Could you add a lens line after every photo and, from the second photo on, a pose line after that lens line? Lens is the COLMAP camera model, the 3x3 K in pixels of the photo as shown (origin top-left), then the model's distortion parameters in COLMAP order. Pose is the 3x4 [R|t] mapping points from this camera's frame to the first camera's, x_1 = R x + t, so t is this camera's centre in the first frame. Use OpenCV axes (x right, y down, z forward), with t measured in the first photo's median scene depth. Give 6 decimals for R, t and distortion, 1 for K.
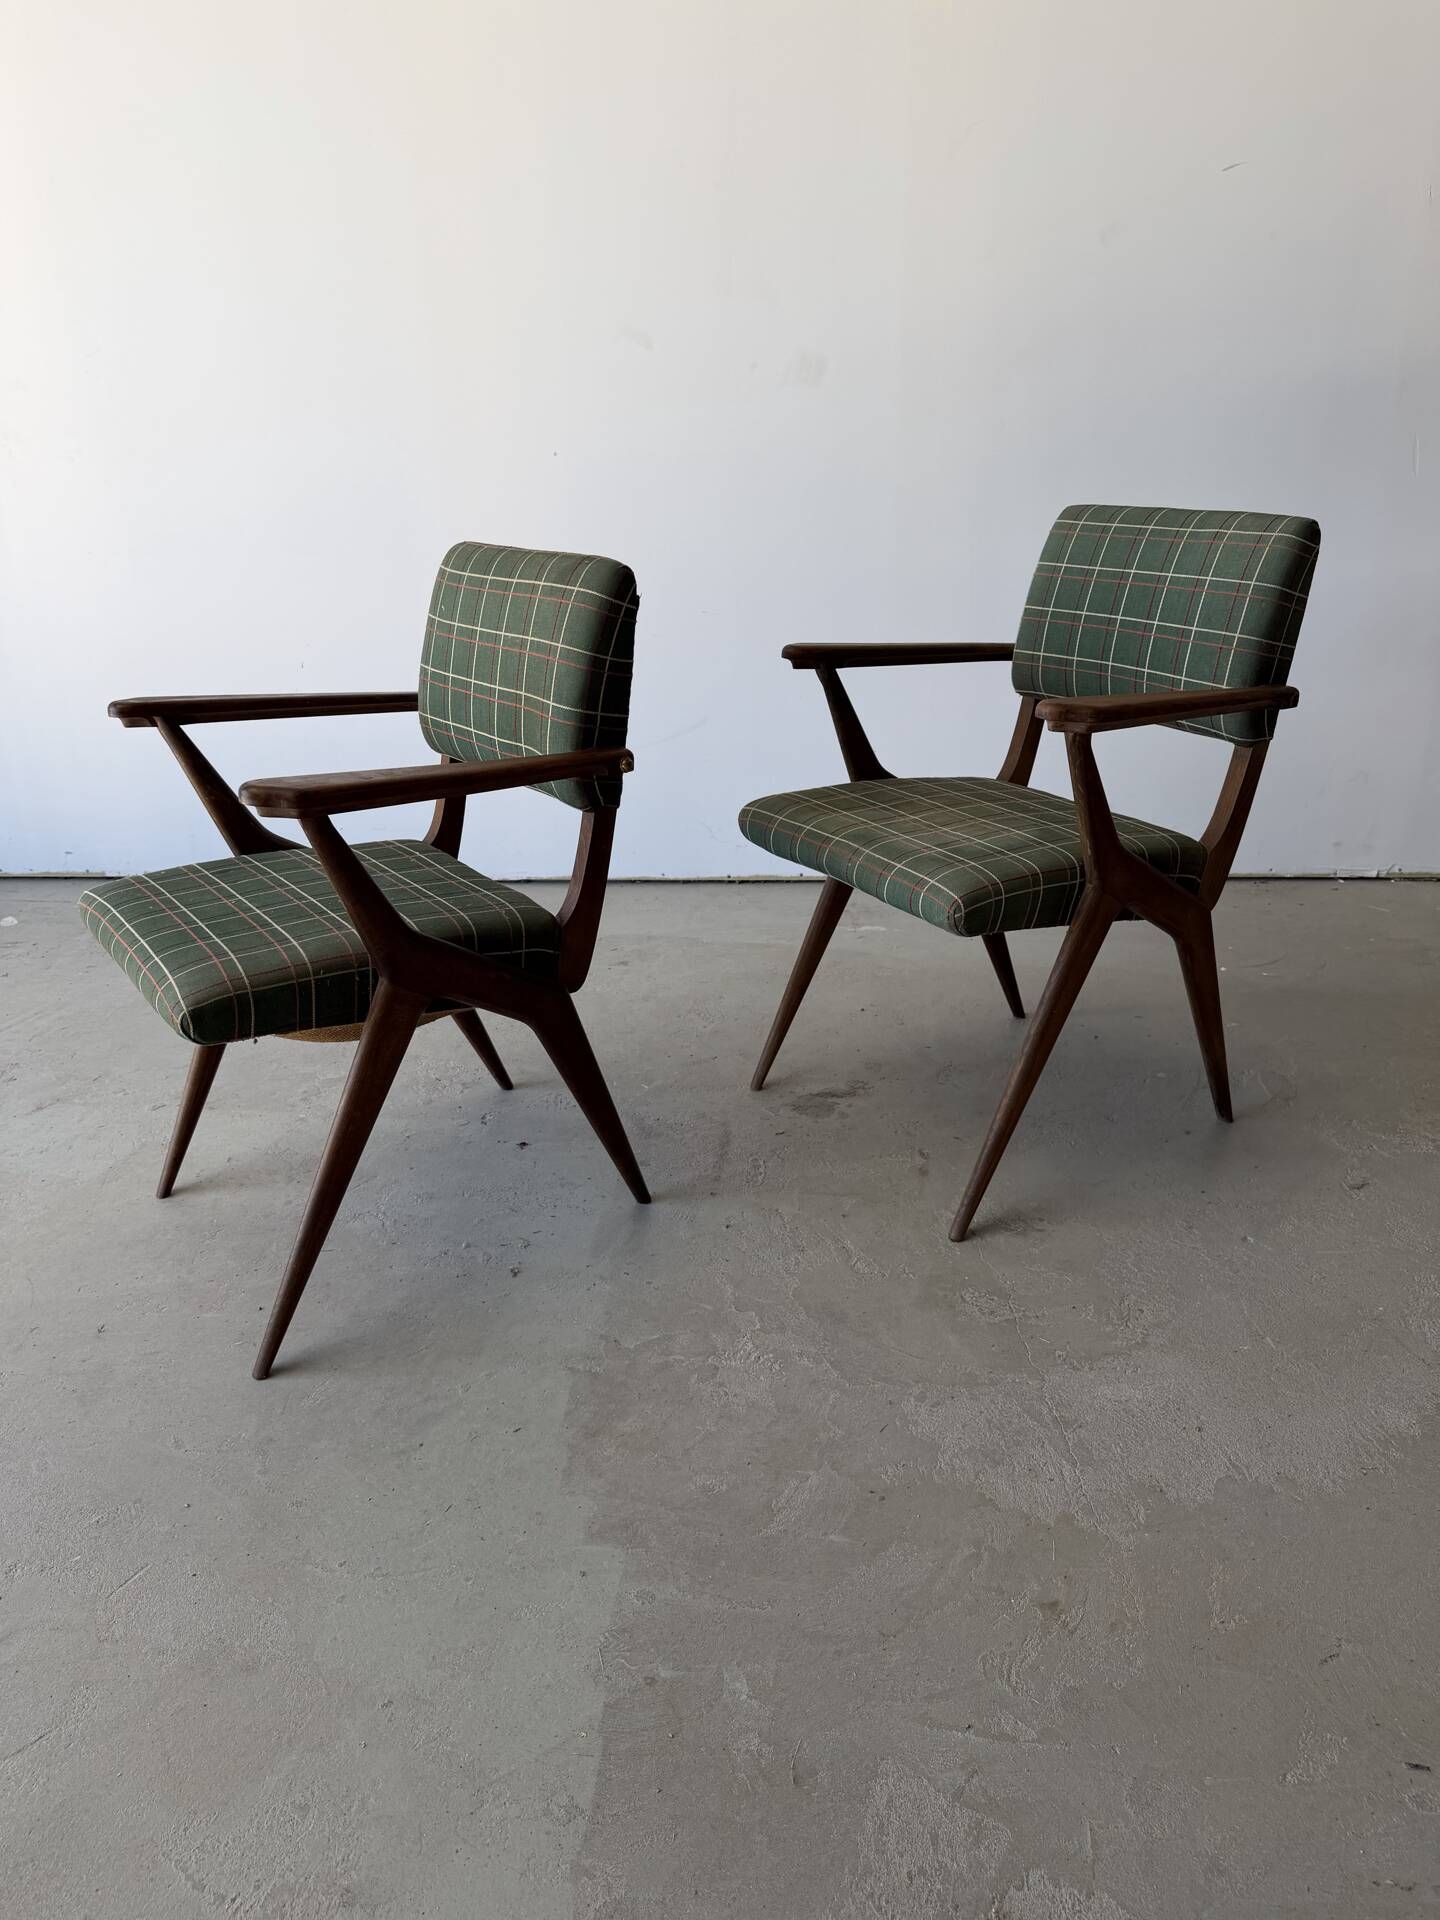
lens RADIAL K [[1327.9, 0, 723.1], [0, 1327.9, 957.7], [0, 0, 1]] dist [0.172959, -0.355107]
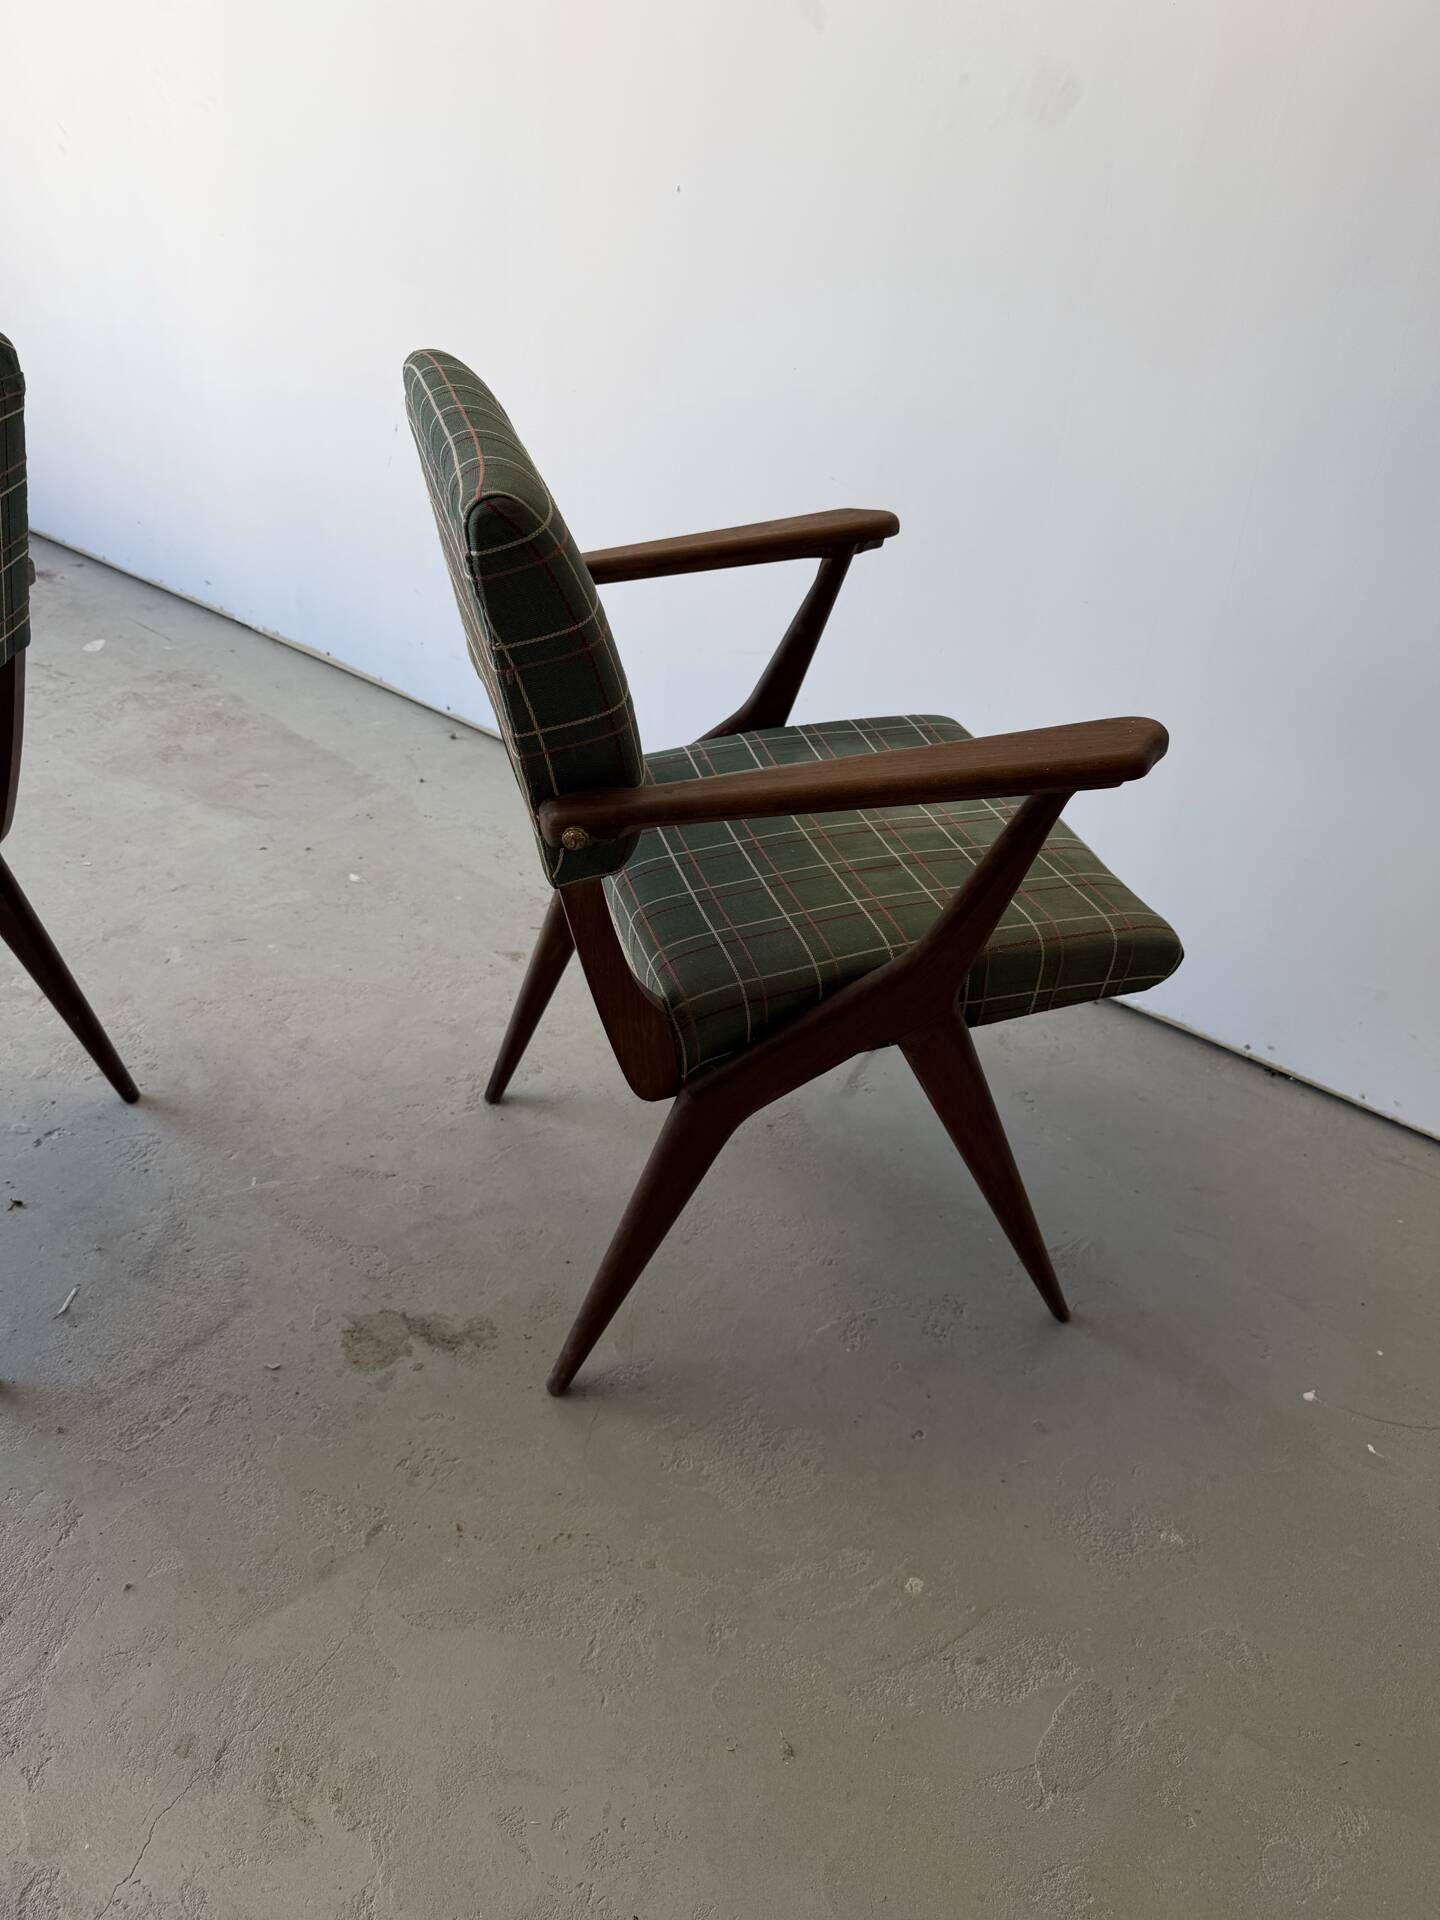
lens RADIAL K [[1360.1, 0, 732.9], [0, 1360.1, 961.0], [0, 0, 1]] dist [0.039368, -0.053959]
pose [[0.837060, 0.373513, -0.399774, 0.486634], [-0.293442, 0.923210, 0.248145, -0.321299], [0.461761, -0.090401, 0.882386, 0.631633]]
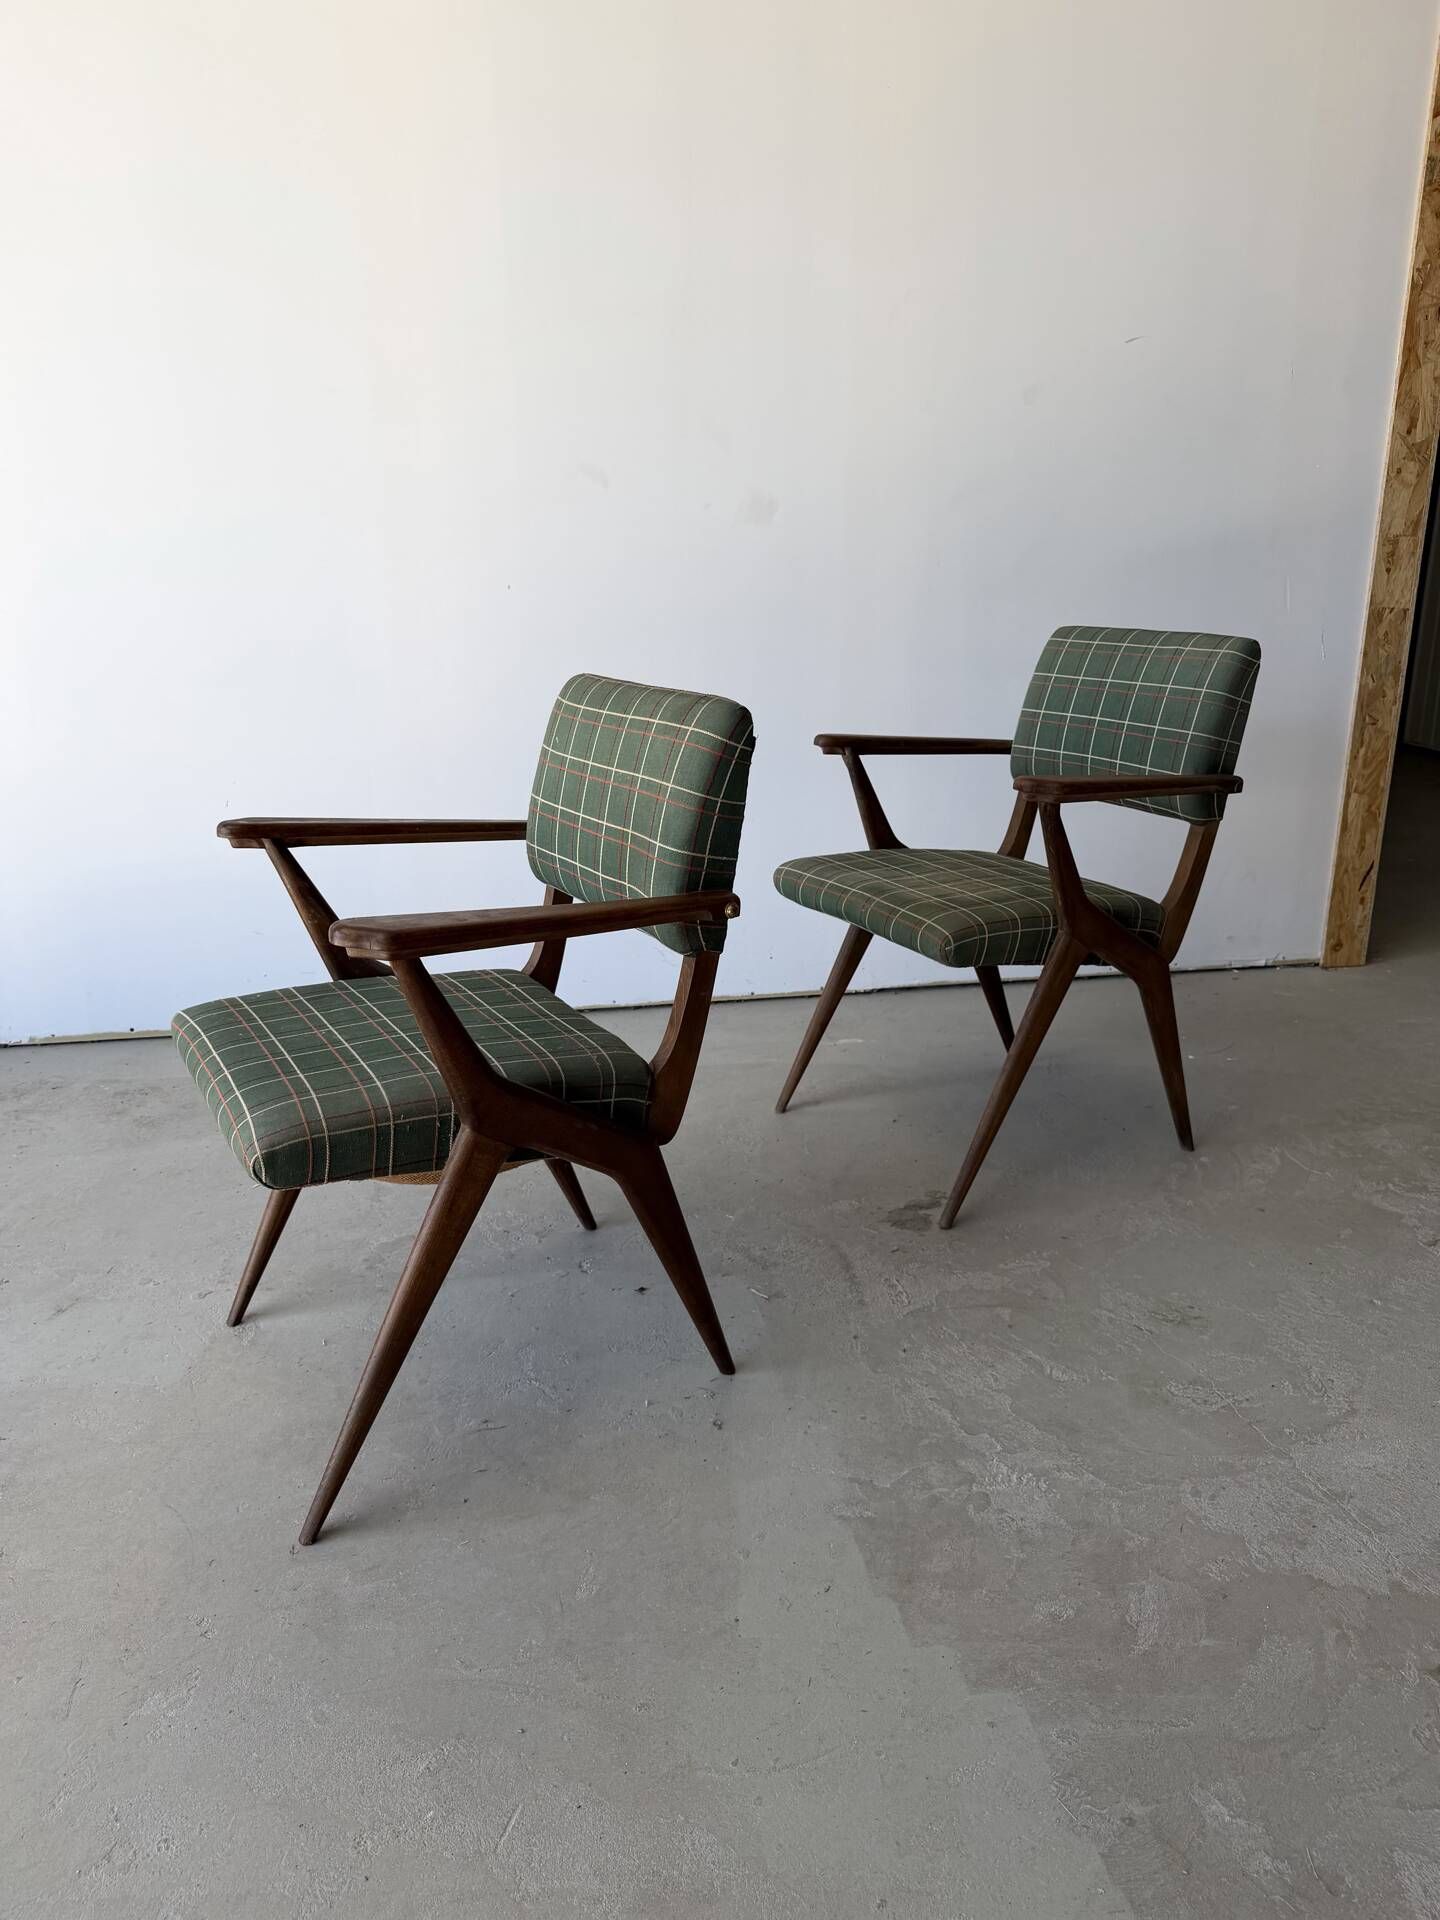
lens RADIAL K [[1356.7, 0, 708.4], [0, 1356.7, 964.5], [0, 0, 1]] dist [0.021404, -0.023697]
pose [[0.972182, -0.055423, 0.227574, -0.360044], [0.074758, 0.994206, -0.077235, -0.014908], [-0.221975, 0.092100, 0.970693, 0.043963]]
